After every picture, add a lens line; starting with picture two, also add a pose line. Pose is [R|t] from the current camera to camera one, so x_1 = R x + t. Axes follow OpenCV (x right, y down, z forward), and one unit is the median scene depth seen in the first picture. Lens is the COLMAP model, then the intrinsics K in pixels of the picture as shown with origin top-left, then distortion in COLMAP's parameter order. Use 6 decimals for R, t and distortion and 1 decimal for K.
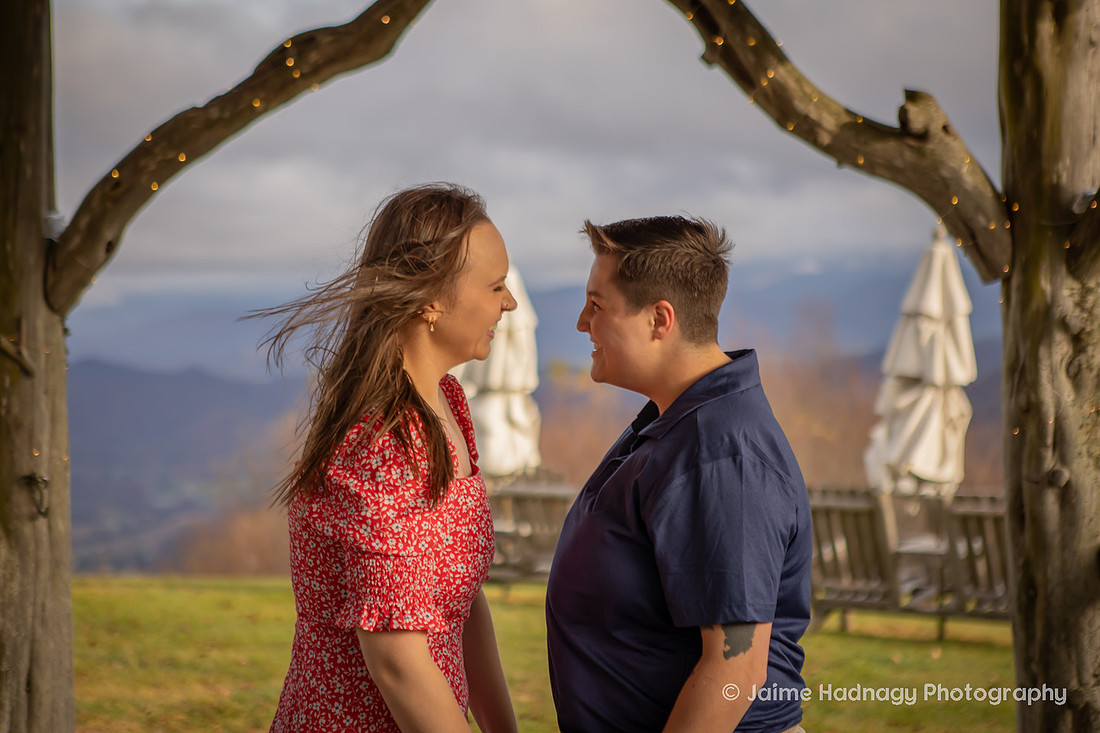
lens RADIAL K [[2182.5, 0, 542.2], [0, 2182.5, 348.8], [0, 0, 1]] dist [0.220170, 0.020105]
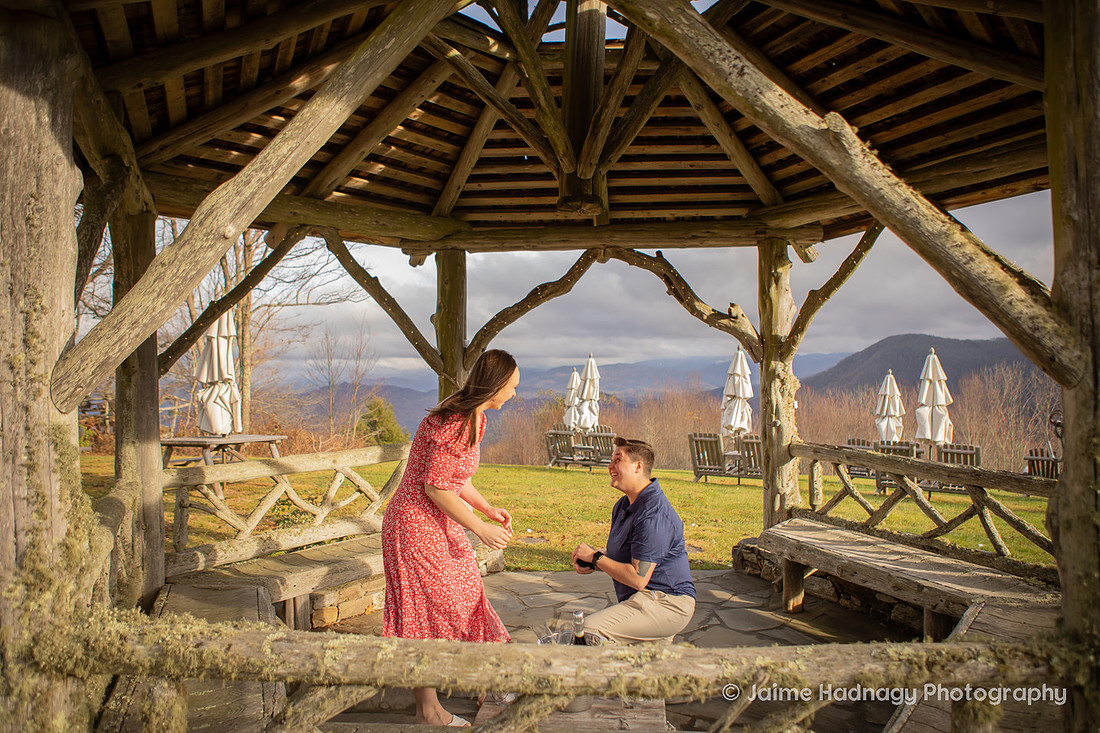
lens RADIAL K [[790.2, 0, 564.9], [0, 790.2, 370.3], [0, 0, 1]] dist [-0.102564, 0.070107]
pose [[0.999236, 0.006640, -0.038507, -0.032131], [-0.007448, 0.999755, -0.020857, 0.006549], [0.038359, 0.021128, 0.999041, -0.157334]]
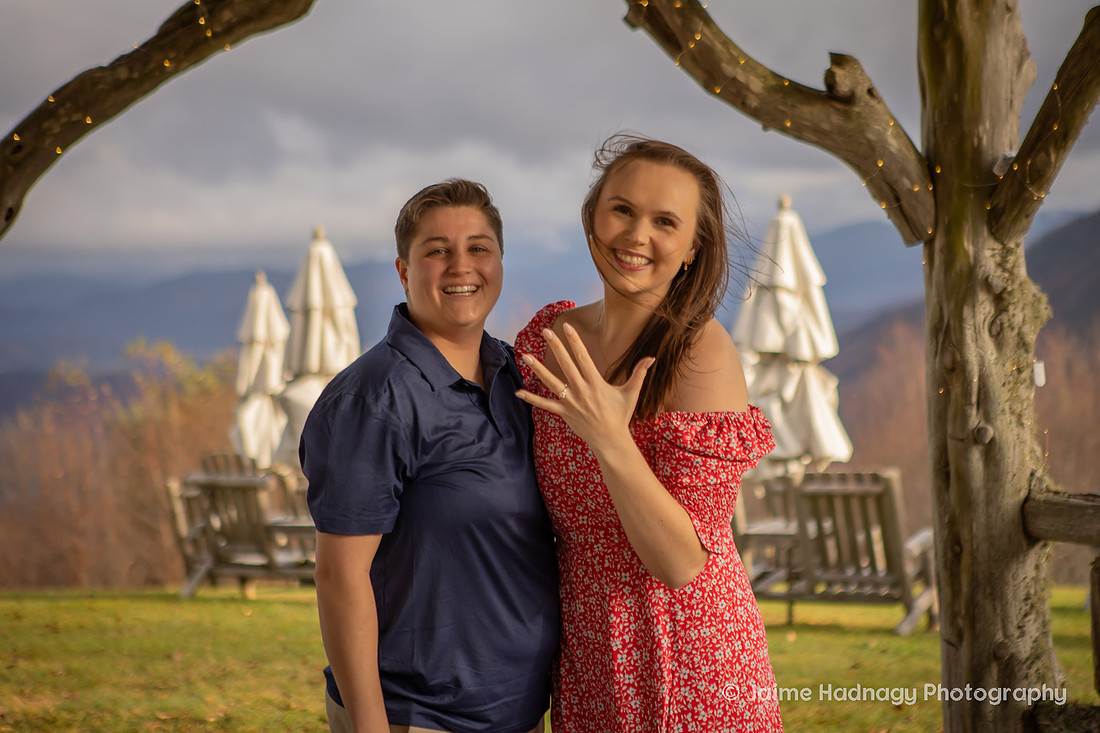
lens RADIAL K [[2392.6, 0, 631.6], [0, 2392.6, 333.8], [0, 0, 1]] dist [0.222189, 0.090310]
pose [[0.990651, -0.013557, 0.135749, -0.075797], [0.013515, 0.999908, 0.001228, 0.008000], [-0.135753, 0.000618, 0.990743, -0.075808]]
